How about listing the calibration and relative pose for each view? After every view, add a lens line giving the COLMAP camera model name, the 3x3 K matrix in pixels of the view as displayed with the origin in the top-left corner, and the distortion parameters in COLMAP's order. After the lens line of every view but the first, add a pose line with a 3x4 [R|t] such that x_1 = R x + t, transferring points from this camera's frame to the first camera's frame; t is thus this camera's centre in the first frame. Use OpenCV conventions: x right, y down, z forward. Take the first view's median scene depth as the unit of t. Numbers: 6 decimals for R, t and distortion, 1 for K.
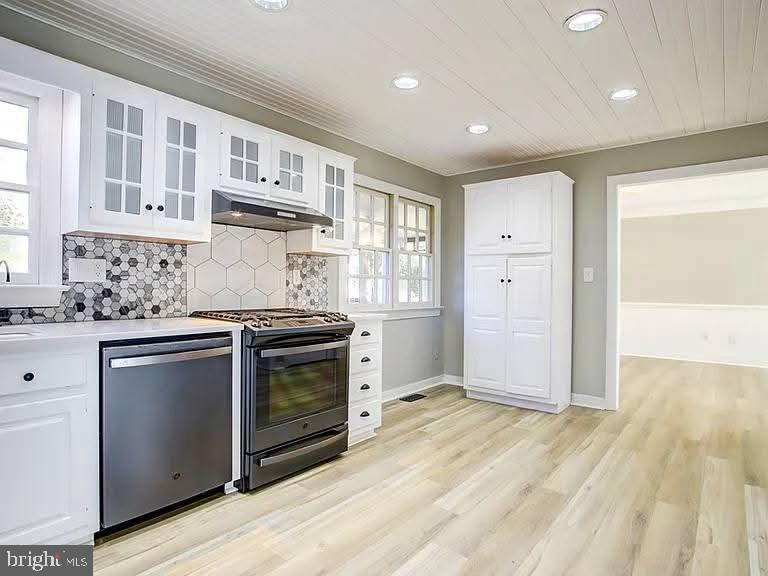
lens RADIAL K [[433.2, 0, 386.2], [0, 433.2, 287.2], [0, 0, 1]] dist [-0.034991, 0.008802]
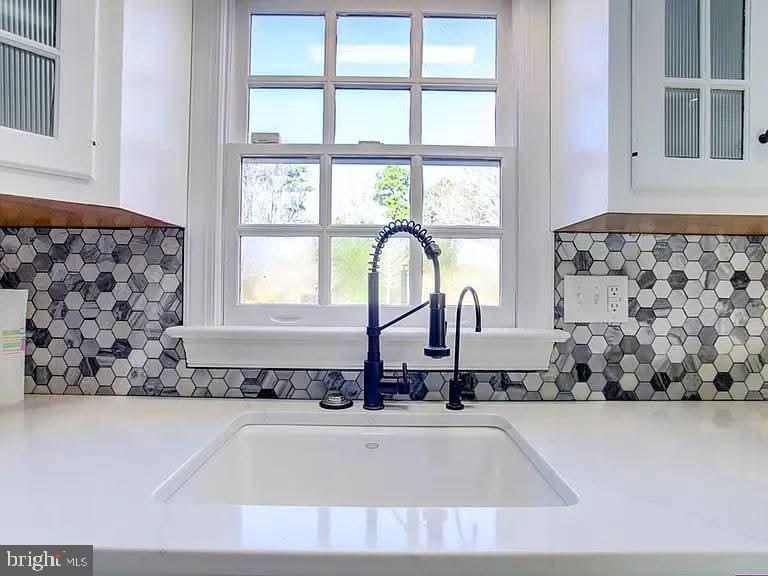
lens RADIAL K [[433.2, 0, 382.5], [0, 433.2, 290.9], [0, 0, 1]] dist [-0.034991, 0.008802]
pose [[0.634207, 0.001325, -0.773162, -0.461376], [-0.002824, 0.999996, -0.000603, -0.047501], [0.773158, 0.002566, 0.634208, 0.480124]]
